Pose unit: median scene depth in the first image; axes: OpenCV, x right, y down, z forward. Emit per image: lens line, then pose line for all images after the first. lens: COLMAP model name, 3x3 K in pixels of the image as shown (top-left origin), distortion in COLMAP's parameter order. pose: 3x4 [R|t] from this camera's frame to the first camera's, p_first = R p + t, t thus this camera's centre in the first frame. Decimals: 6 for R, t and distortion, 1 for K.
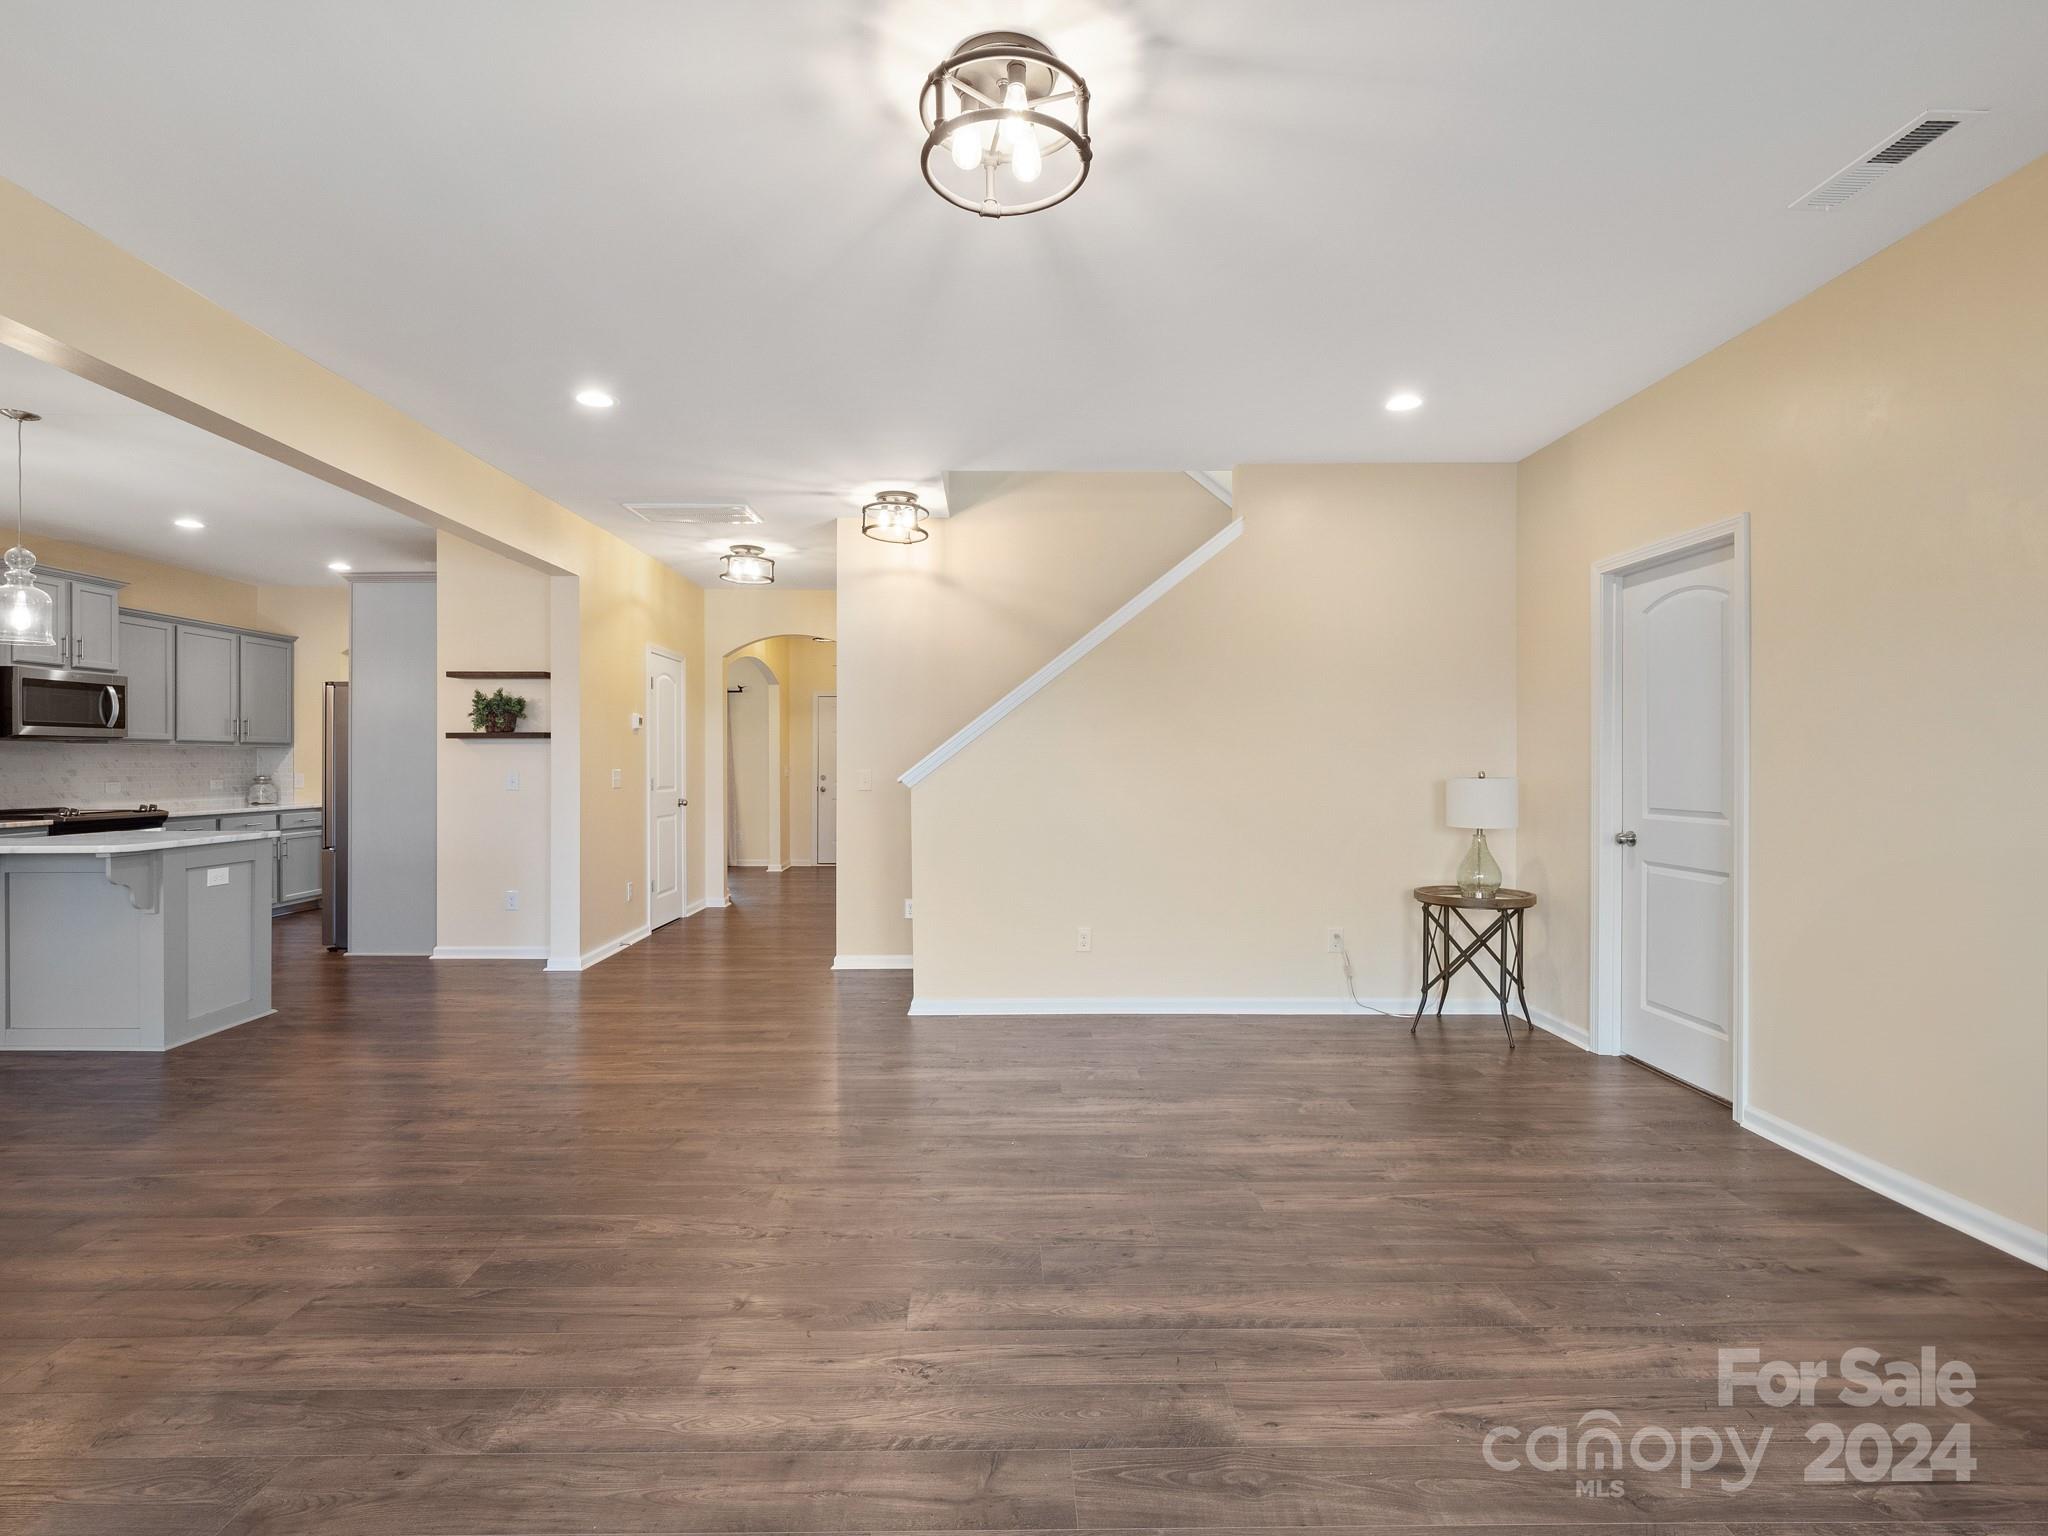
lens RADIAL K [[1009.5, 0, 1002.2], [0, 1009.5, 752.6], [0, 0, 1]] dist [0.001812, -0.005629]
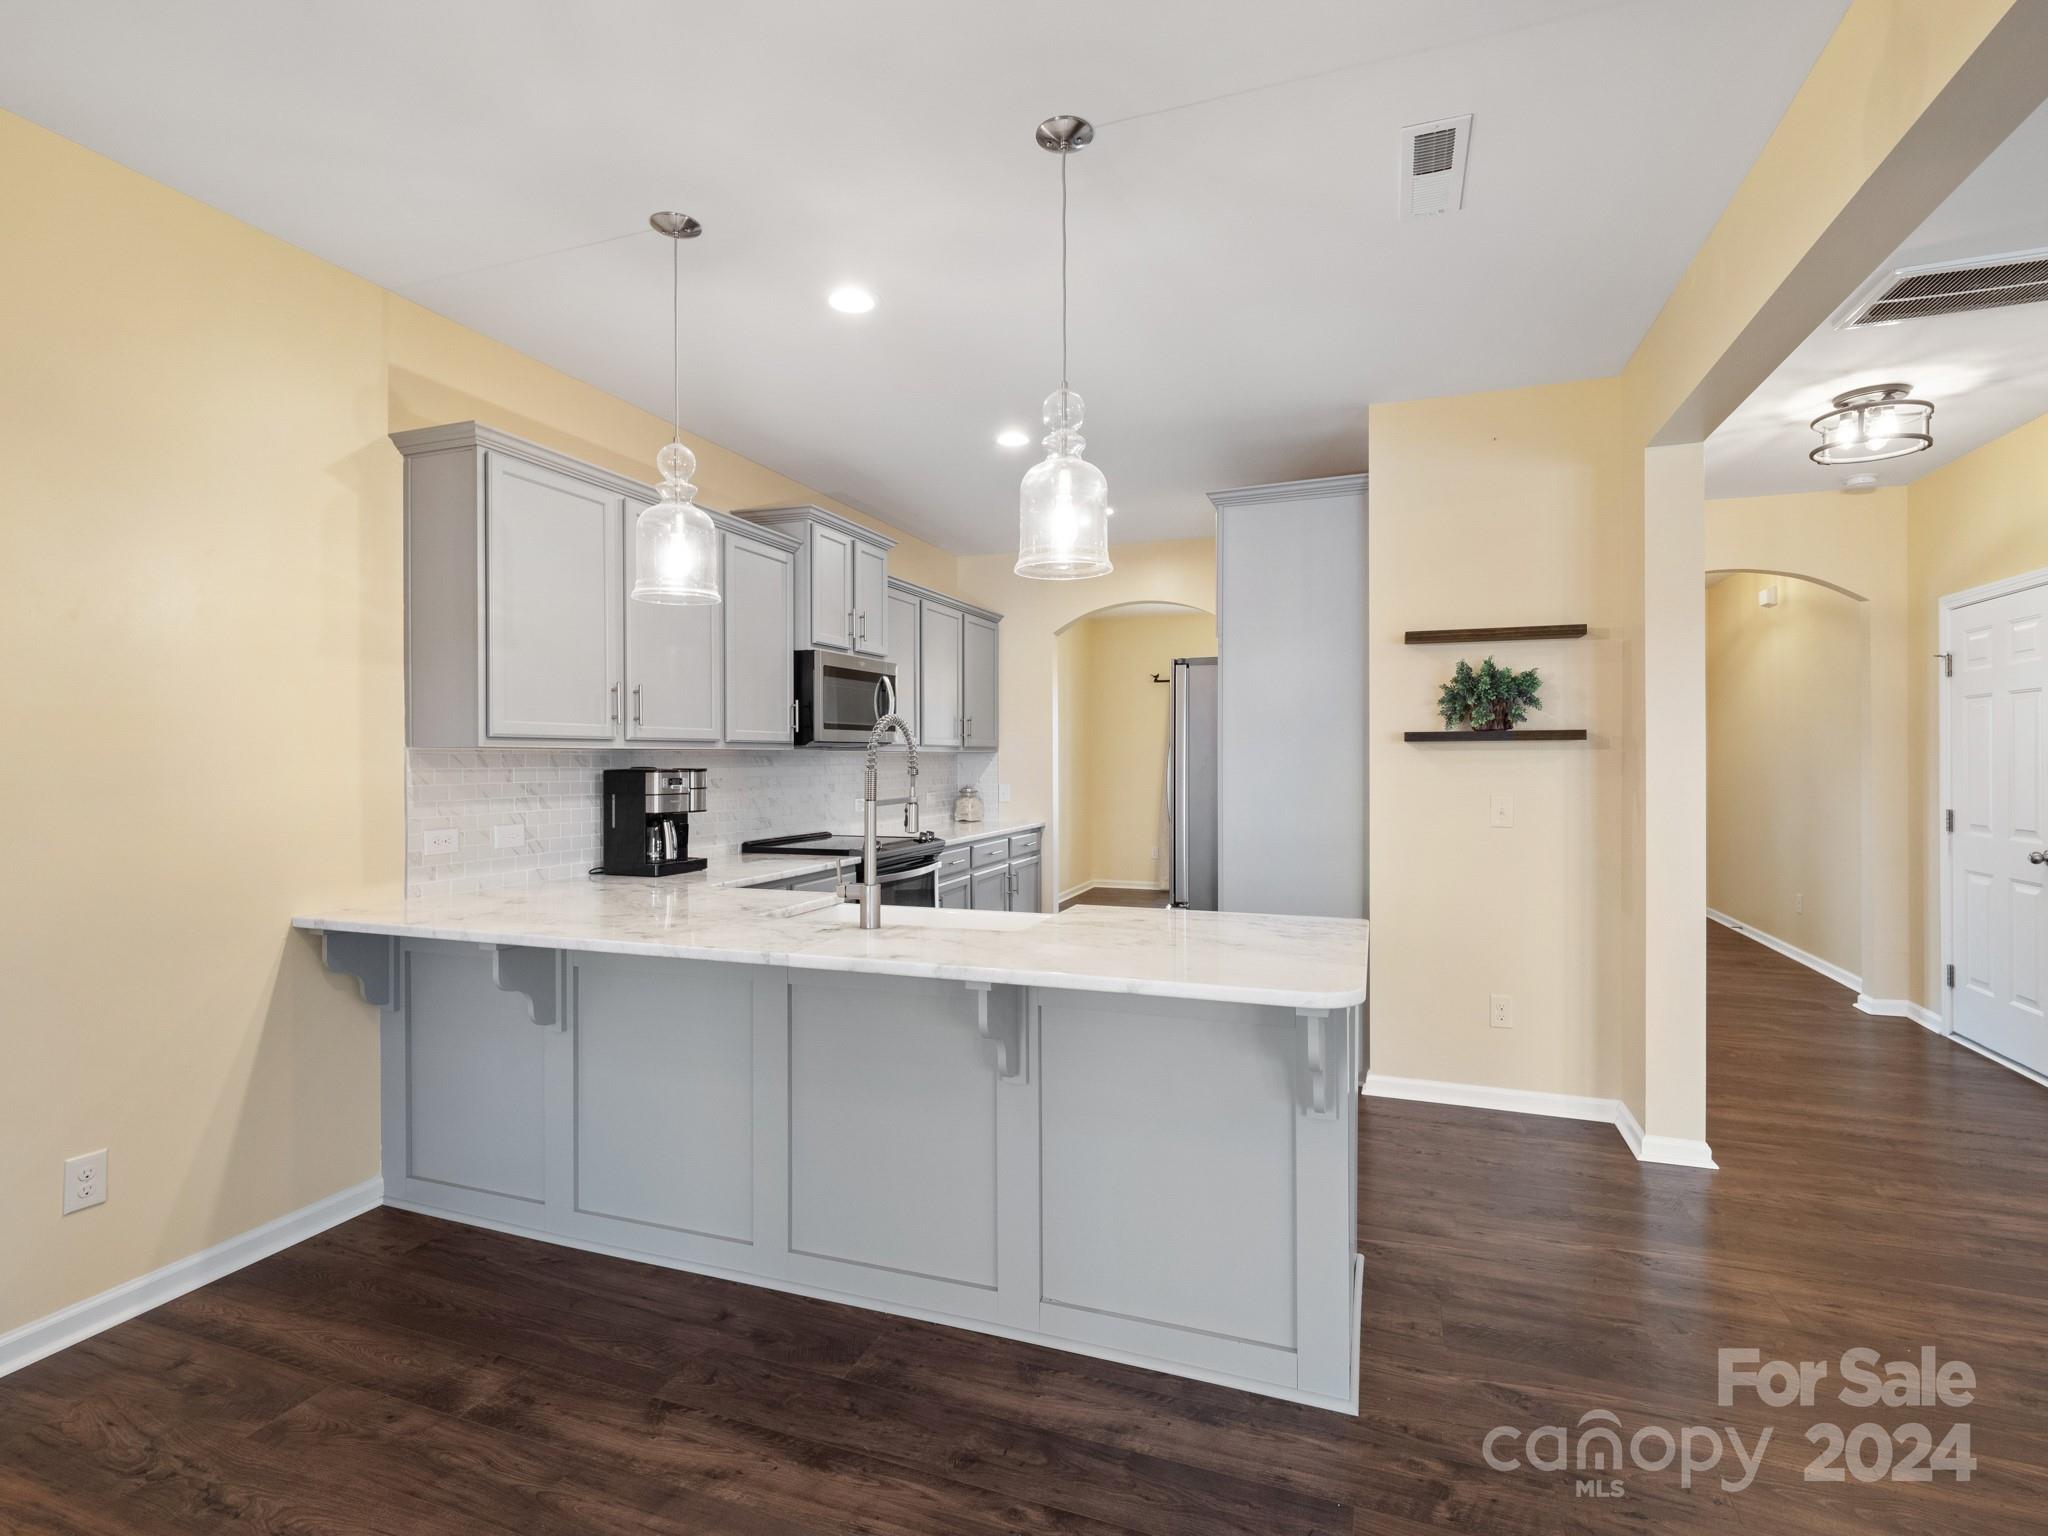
lens RADIAL K [[1009.5, 0, 999.7], [0, 1009.5, 751.9], [0, 0, 1]] dist [0.001812, -0.005629]
pose [[0.931782, -0.003756, -0.362998, -0.739140], [0.005403, 0.999979, 0.003522, -0.015112], [0.362978, -0.005243, 0.931783, 0.448493]]
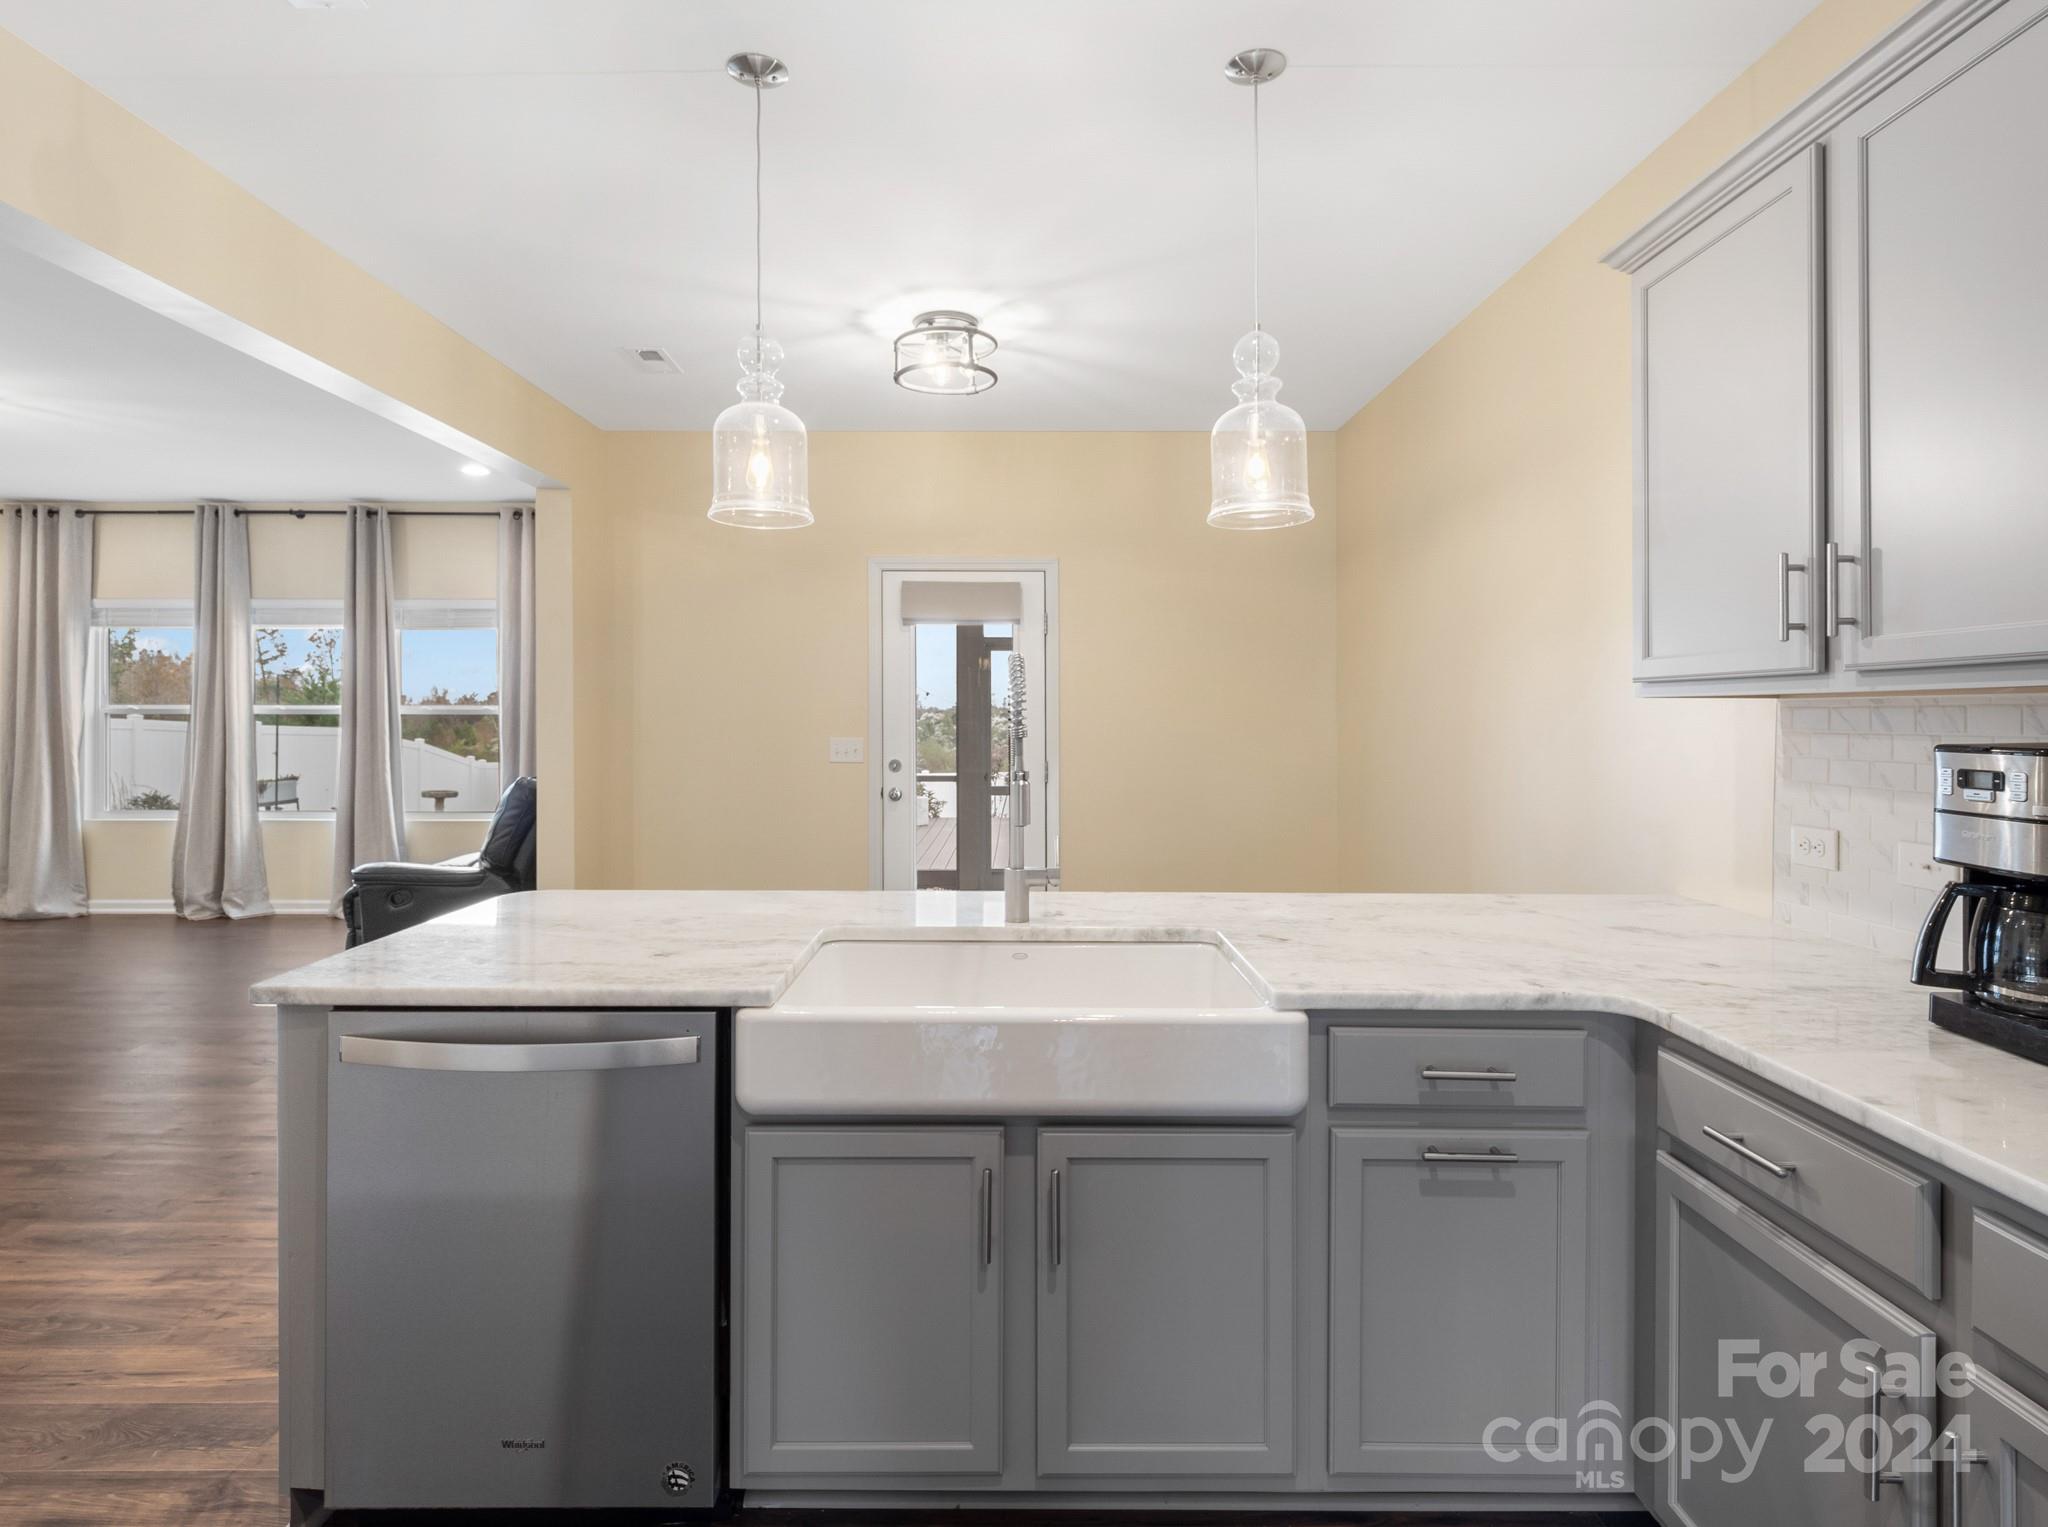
lens RADIAL K [[1076.5, 0, 988.4], [0, 1076.5, 720.6], [0, 0, 1]] dist [-0.001480, 0.003585]
pose [[-0.999885, -0.000202, 0.015170, -0.995240], [-0.000274, 0.999989, -0.004731, -0.005549], [-0.015168, -0.004735, -0.999874, 1.398998]]
